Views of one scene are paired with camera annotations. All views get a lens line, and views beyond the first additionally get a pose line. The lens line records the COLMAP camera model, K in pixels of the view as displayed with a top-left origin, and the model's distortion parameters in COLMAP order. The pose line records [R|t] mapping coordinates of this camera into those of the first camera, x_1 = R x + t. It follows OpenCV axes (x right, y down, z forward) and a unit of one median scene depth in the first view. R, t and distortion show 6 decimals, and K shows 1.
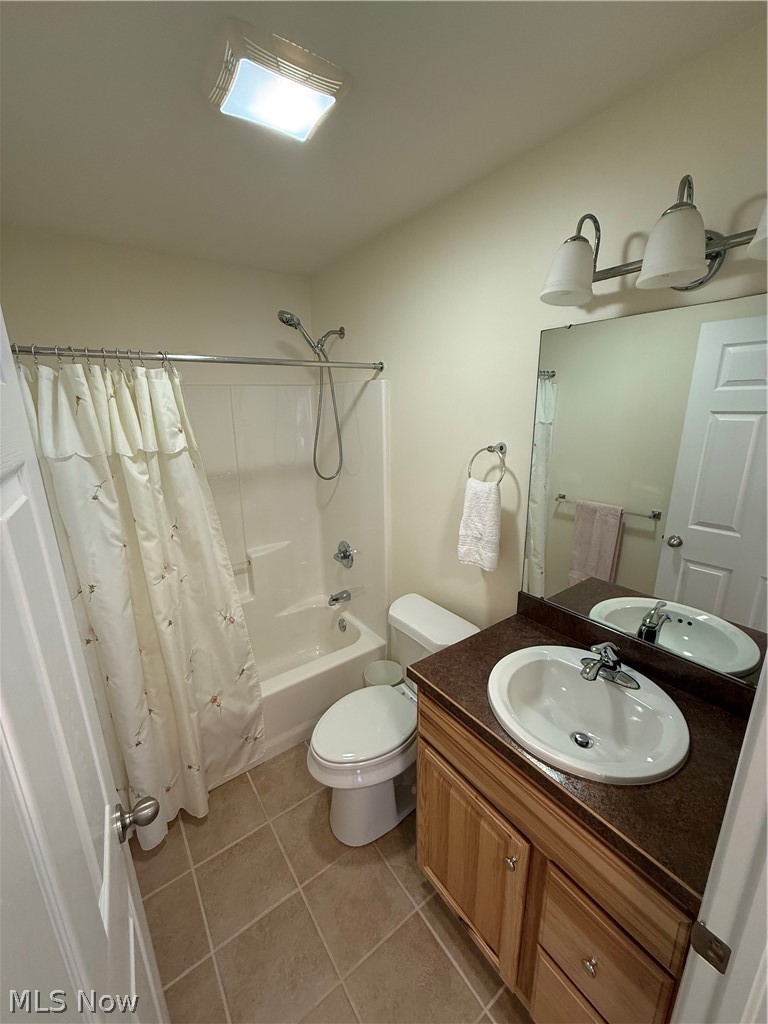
lens RADIAL K [[409.5, 0, 385.3], [0, 409.5, 519.7], [0, 0, 1]] dist [-0.001067, -0.000010]
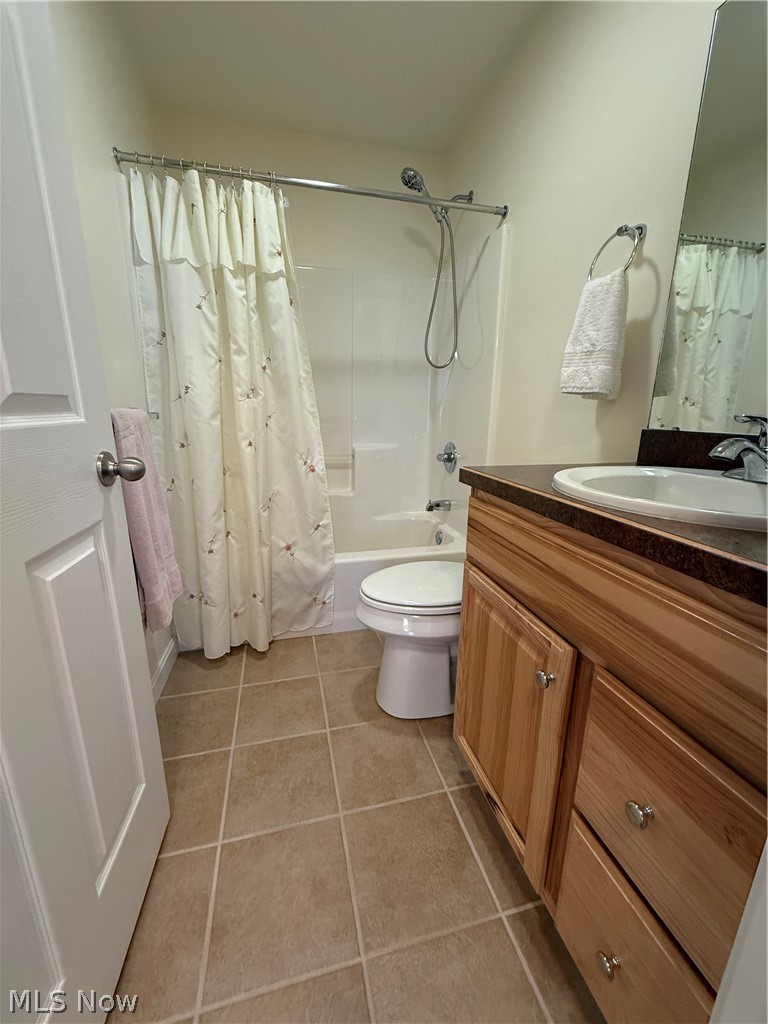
lens RADIAL K [[409.5, 0, 380.6], [0, 409.5, 515.5], [0, 0, 1]] dist [-0.001067, -0.000010]
pose [[0.928234, 0.118257, -0.352700, 0.170375], [-0.121969, 0.992464, 0.011766, 0.385966], [0.351434, 0.032097, 0.935662, 0.154917]]
